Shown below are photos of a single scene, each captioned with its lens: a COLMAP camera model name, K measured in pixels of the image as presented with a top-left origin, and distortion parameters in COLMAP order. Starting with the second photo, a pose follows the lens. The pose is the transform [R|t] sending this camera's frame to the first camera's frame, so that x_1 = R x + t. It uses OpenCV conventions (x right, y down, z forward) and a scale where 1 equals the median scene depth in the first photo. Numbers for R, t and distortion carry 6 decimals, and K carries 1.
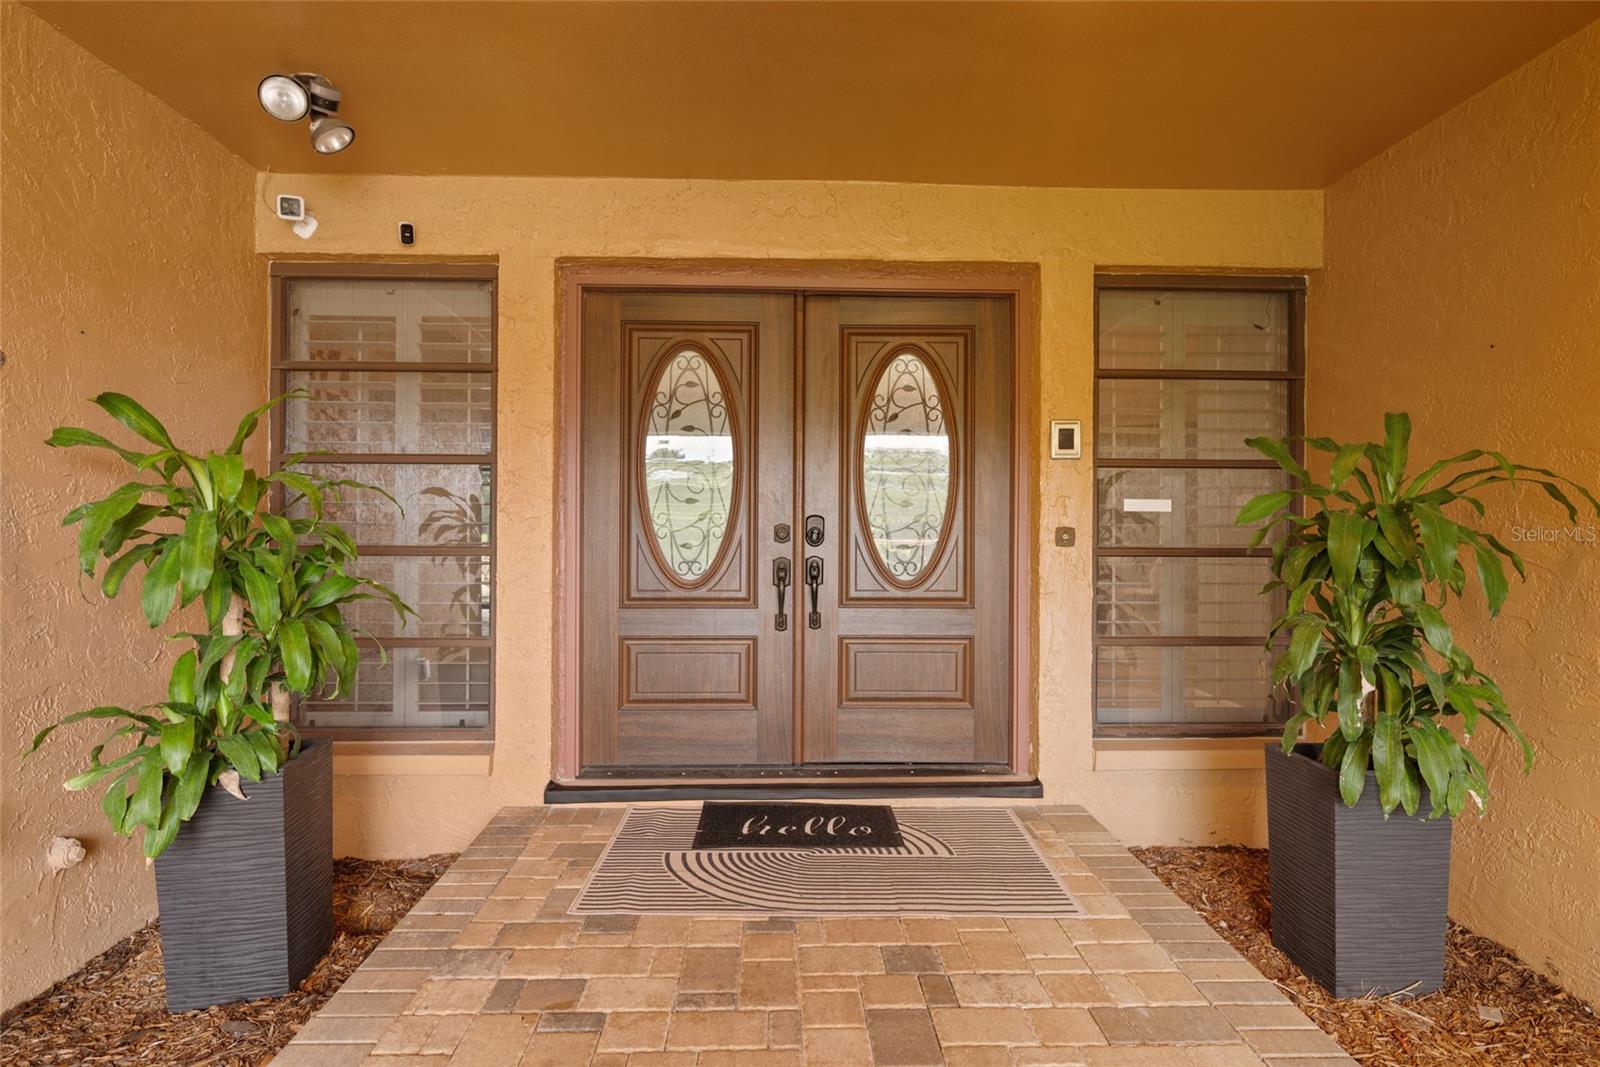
lens RADIAL K [[871.7, 0, 804.7], [0, 871.7, 536.7], [0, 0, 1]] dist [-0.005046, -0.000563]
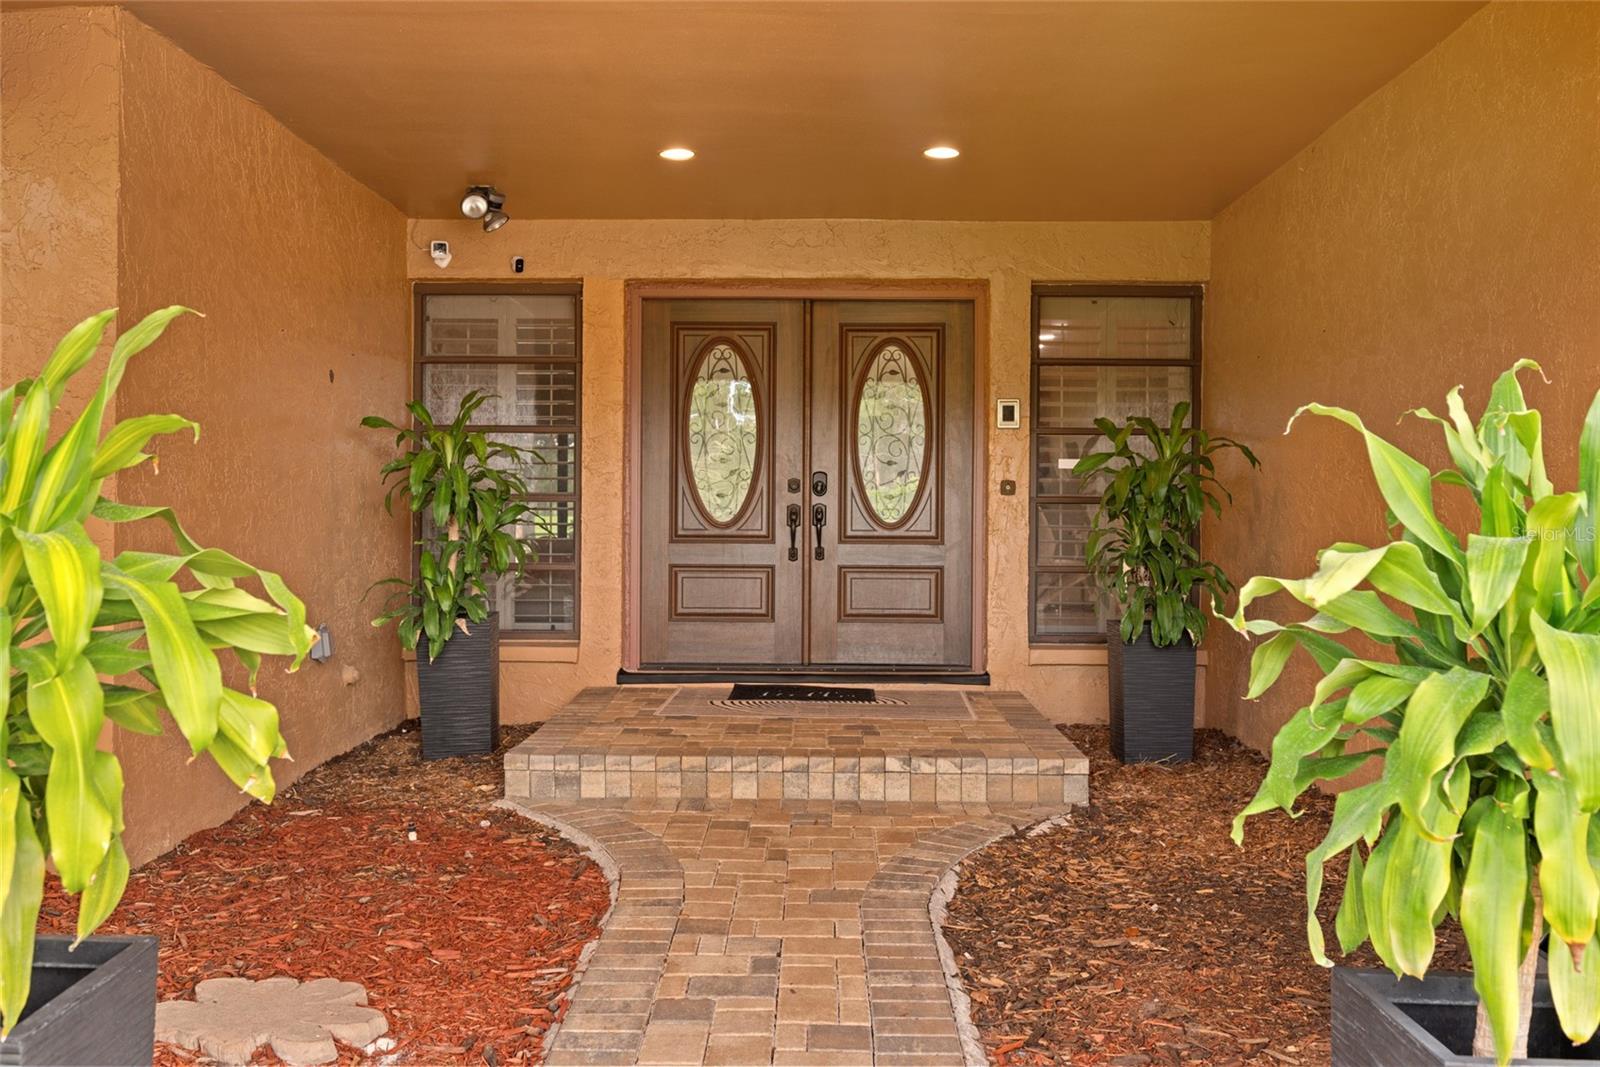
lens RADIAL K [[1388.4, 0, 796.8], [0, 1388.4, 529.3], [0, 0, 1]] dist [-0.018201, -0.001095]
pose [[0.998747, 0.002253, -0.049999, 0.081755], [-0.002044, 0.999989, 0.004237, 0.052357], [0.050008, -0.004129, 0.998740, -1.061564]]
